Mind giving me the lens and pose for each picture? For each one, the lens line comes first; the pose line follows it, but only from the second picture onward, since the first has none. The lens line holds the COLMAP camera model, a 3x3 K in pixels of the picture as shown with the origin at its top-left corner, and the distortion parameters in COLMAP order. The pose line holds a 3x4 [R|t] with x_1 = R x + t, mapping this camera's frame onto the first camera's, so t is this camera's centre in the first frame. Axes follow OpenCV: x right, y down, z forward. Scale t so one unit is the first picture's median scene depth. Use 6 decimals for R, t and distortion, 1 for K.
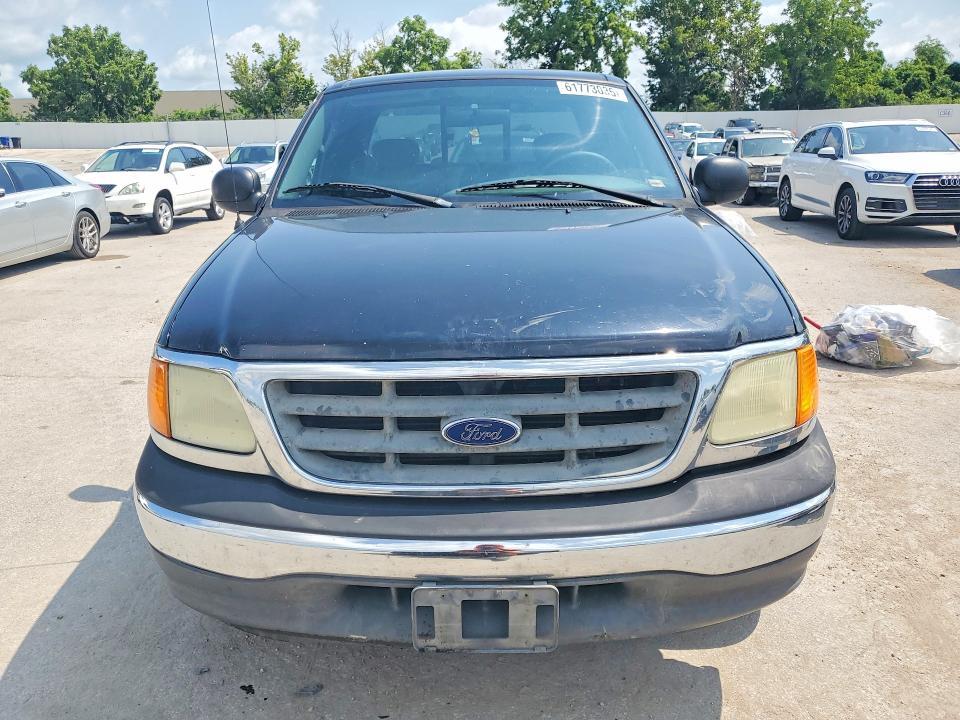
lens RADIAL K [[776.0, 0, 478.9], [0, 776.0, 364.8], [0, 0, 1]] dist [0.016152, 0.004433]
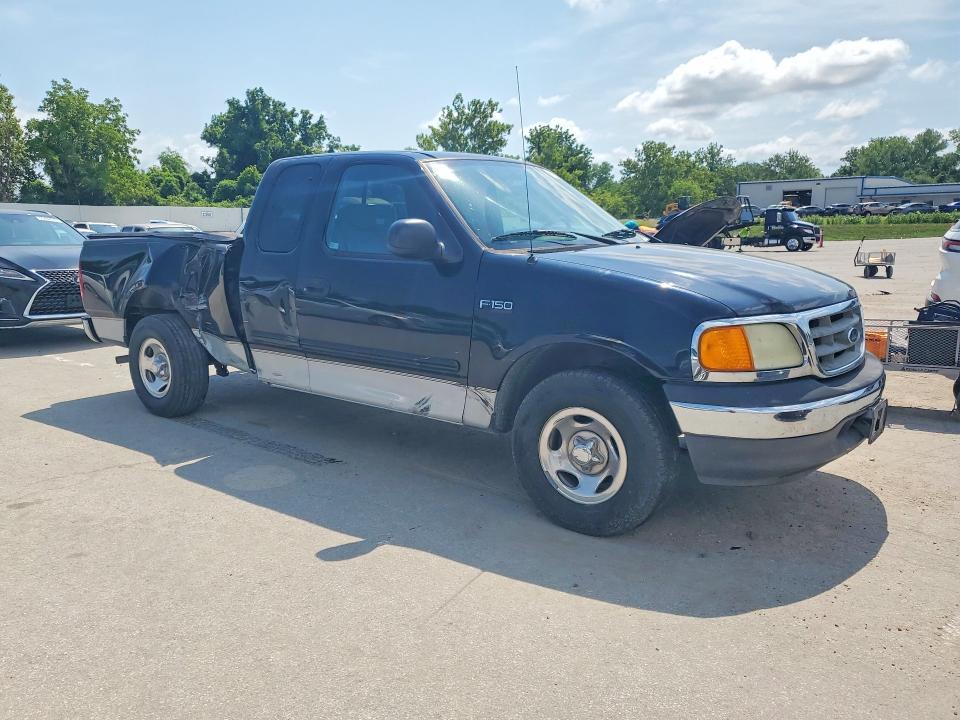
lens RADIAL K [[776.0, 0, 476.7], [0, 776.0, 356.9], [0, 0, 1]] dist [0.016152, 0.004433]
pose [[0.594697, -0.110057, 0.796381, -0.109289], [0.213129, 0.976725, -0.024174, -0.000726], [-0.775185, 0.184108, 0.604311, 0.026045]]
